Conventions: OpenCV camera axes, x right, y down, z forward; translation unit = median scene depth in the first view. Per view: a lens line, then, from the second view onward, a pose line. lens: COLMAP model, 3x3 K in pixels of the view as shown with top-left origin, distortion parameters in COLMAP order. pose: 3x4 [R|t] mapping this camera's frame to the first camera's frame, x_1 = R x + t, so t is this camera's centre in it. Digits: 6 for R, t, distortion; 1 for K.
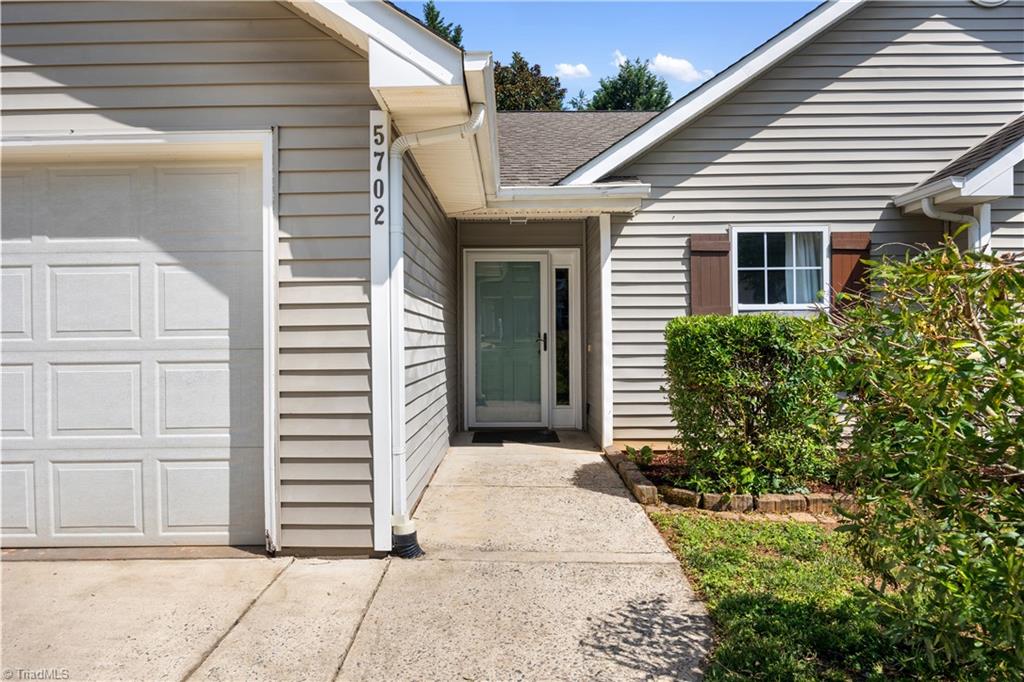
lens RADIAL K [[613.9, 0, 510.5], [0, 613.9, 339.6], [0, 0, 1]] dist [-0.004515, -0.001348]
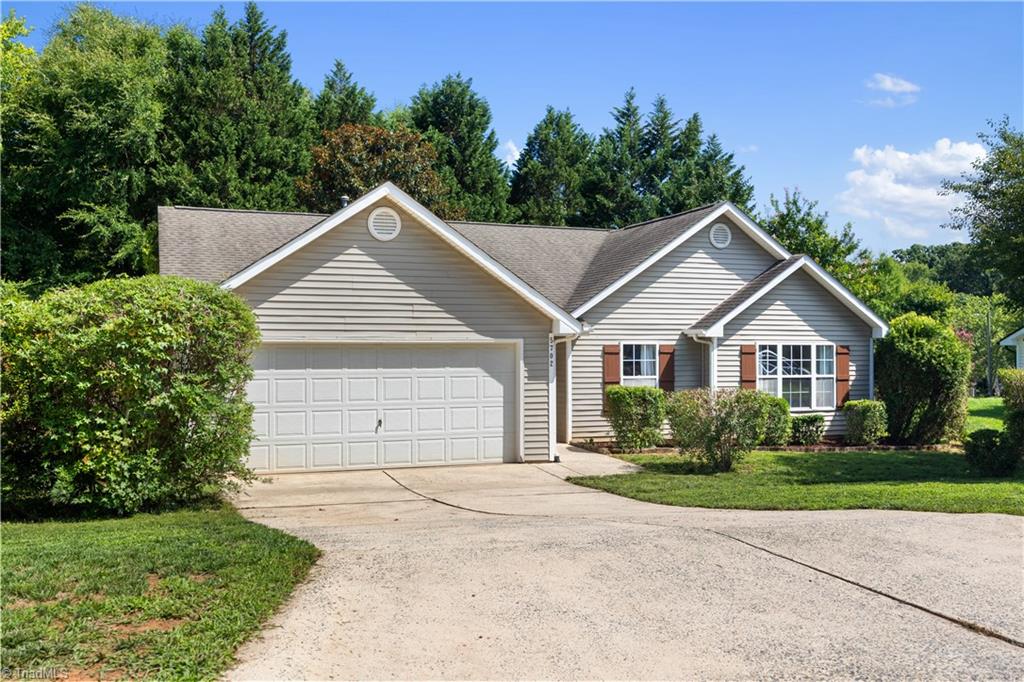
lens RADIAL K [[1031.8, 0, 512.0], [0, 1031.8, 342.6], [0, 0, 1]] dist [-0.011781, 0.000000]
pose [[0.927289, 0.010557, 0.374197, -1.443717], [-0.009678, 0.999944, -0.004227, -0.163153], [-0.374221, 0.000298, 0.927340, -2.390575]]
